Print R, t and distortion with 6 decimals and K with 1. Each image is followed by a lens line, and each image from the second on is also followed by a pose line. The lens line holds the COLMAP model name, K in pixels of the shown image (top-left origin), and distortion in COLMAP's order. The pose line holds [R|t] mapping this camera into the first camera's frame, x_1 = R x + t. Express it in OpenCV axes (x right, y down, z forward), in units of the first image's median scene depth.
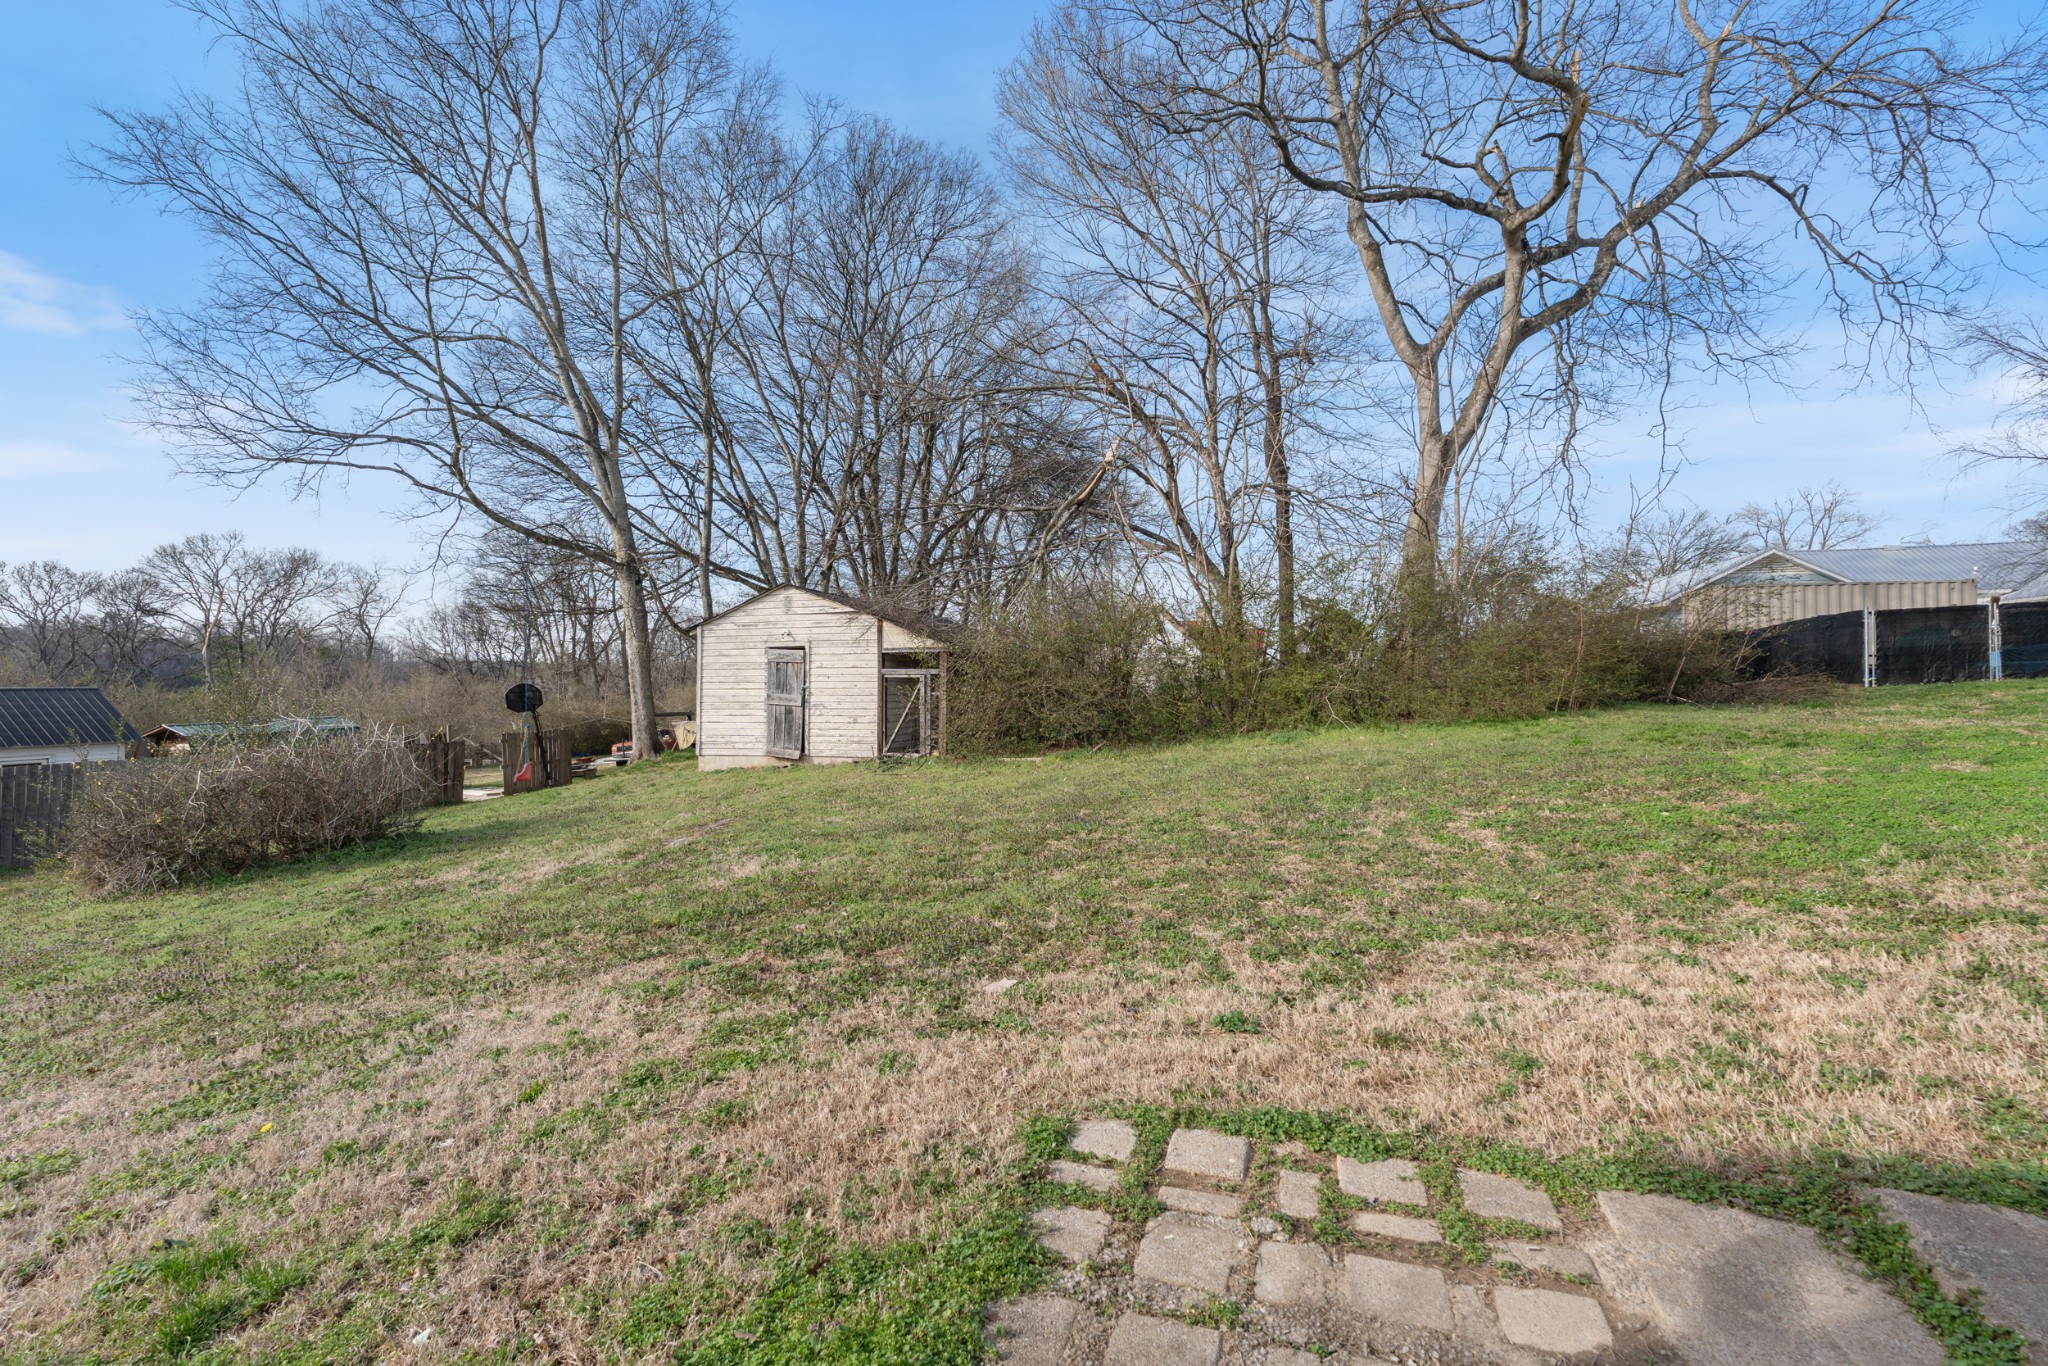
lens RADIAL K [[900.7, 0, 1024.0], [0, 900.7, 683.0], [0, 0, 1]] dist [-0.000520, -0.000046]
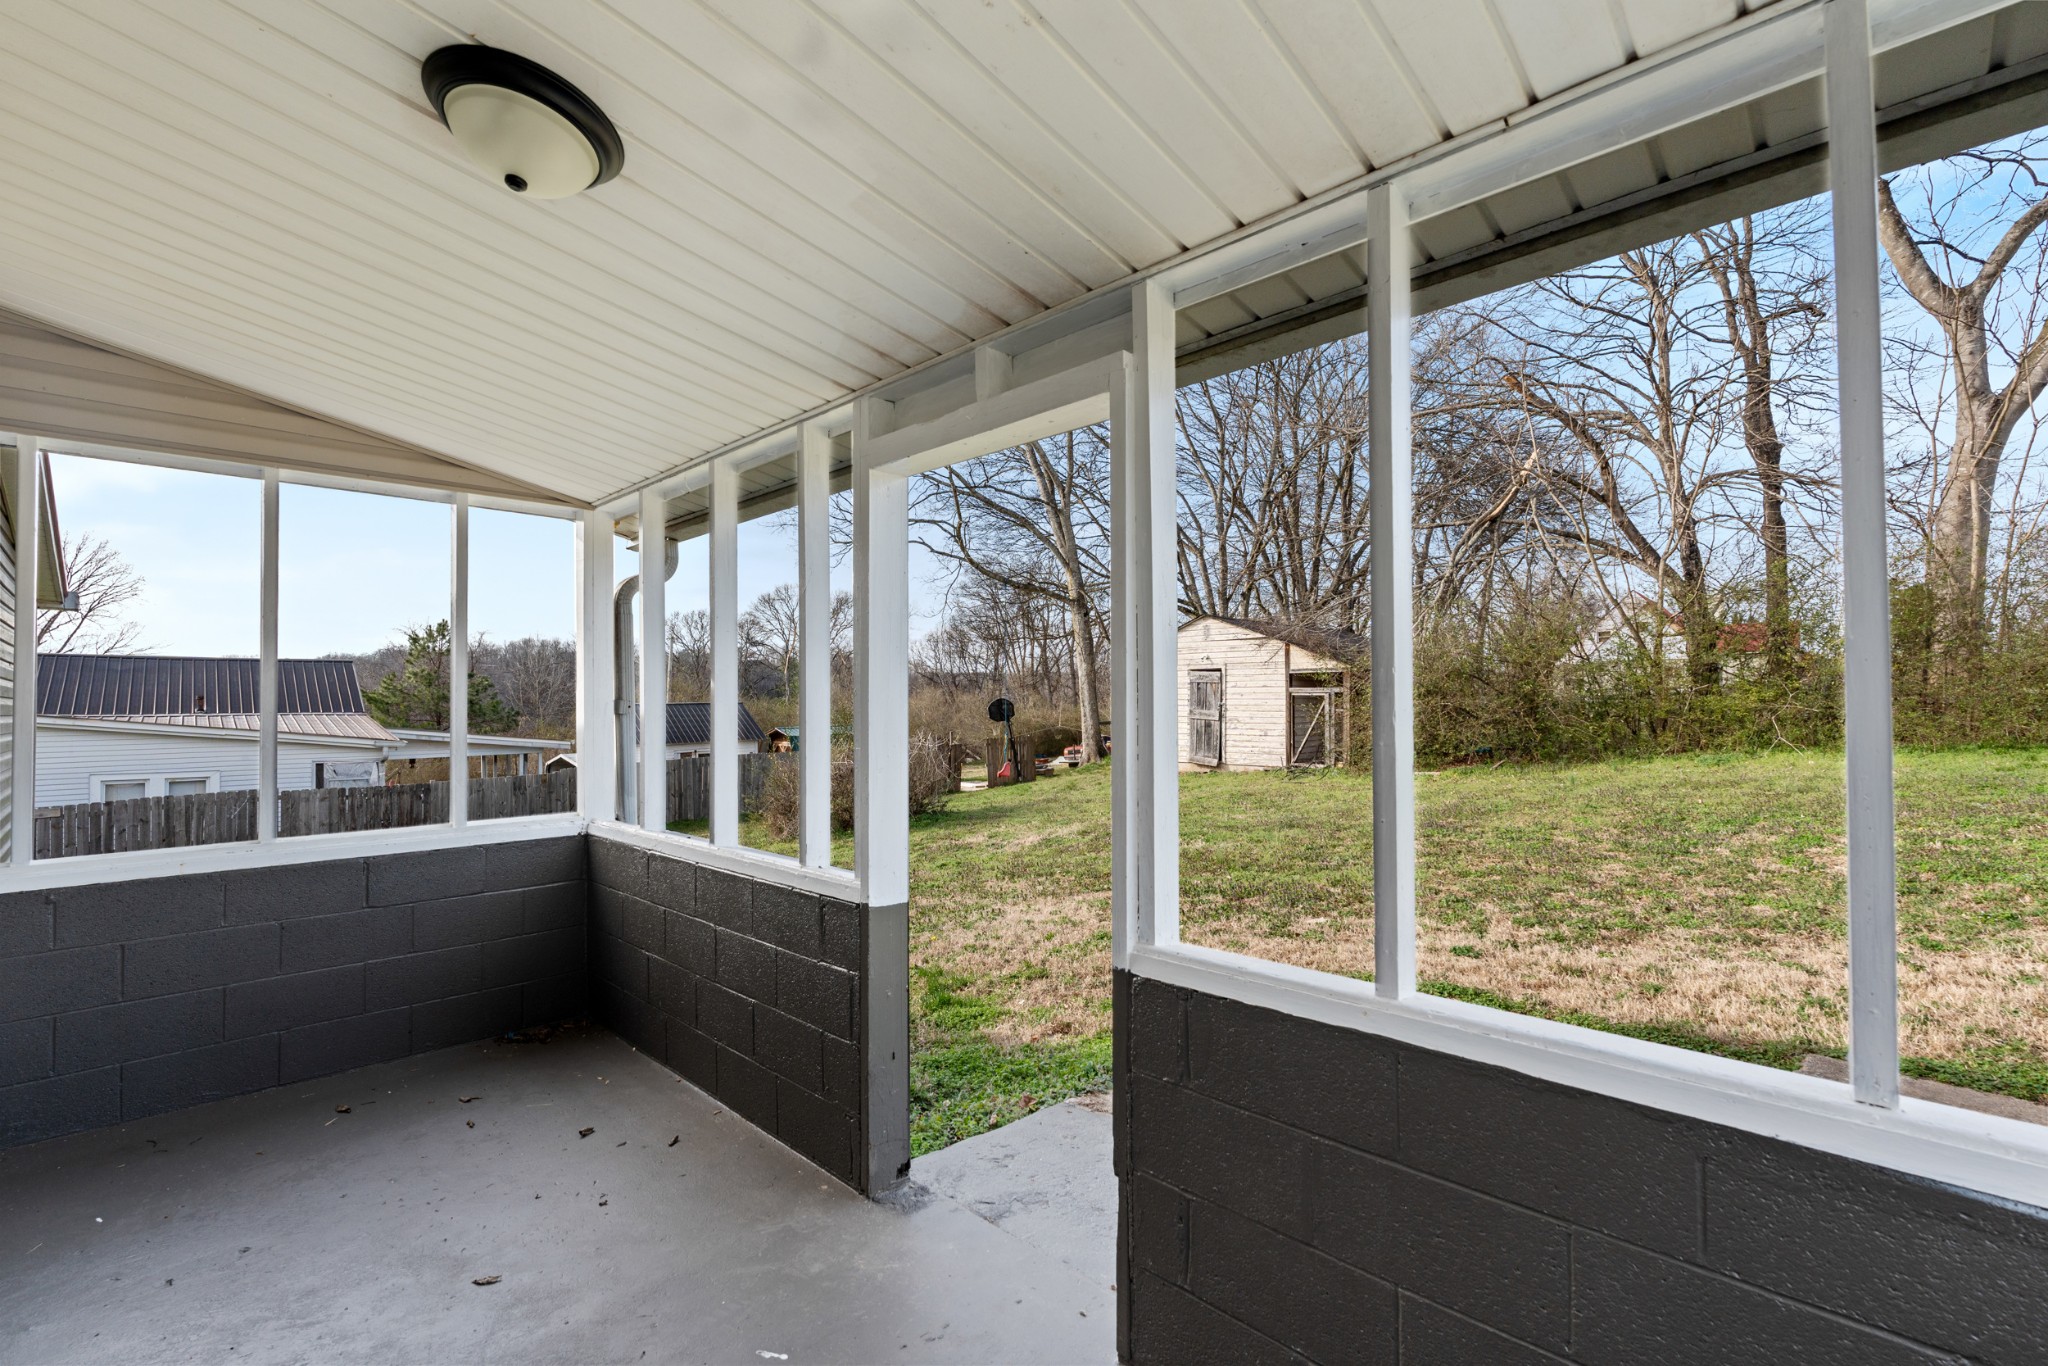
lens RADIAL K [[895.9, 0, 1020.2], [0, 895.9, 693.8], [0, 0, 1]] dist [-0.001982, -0.000212]
pose [[0.889049, -0.006116, -0.457772, 0.040061], [0.008192, 0.999963, 0.002548, -0.010286], [0.457739, -0.006016, 0.889066, -0.104220]]
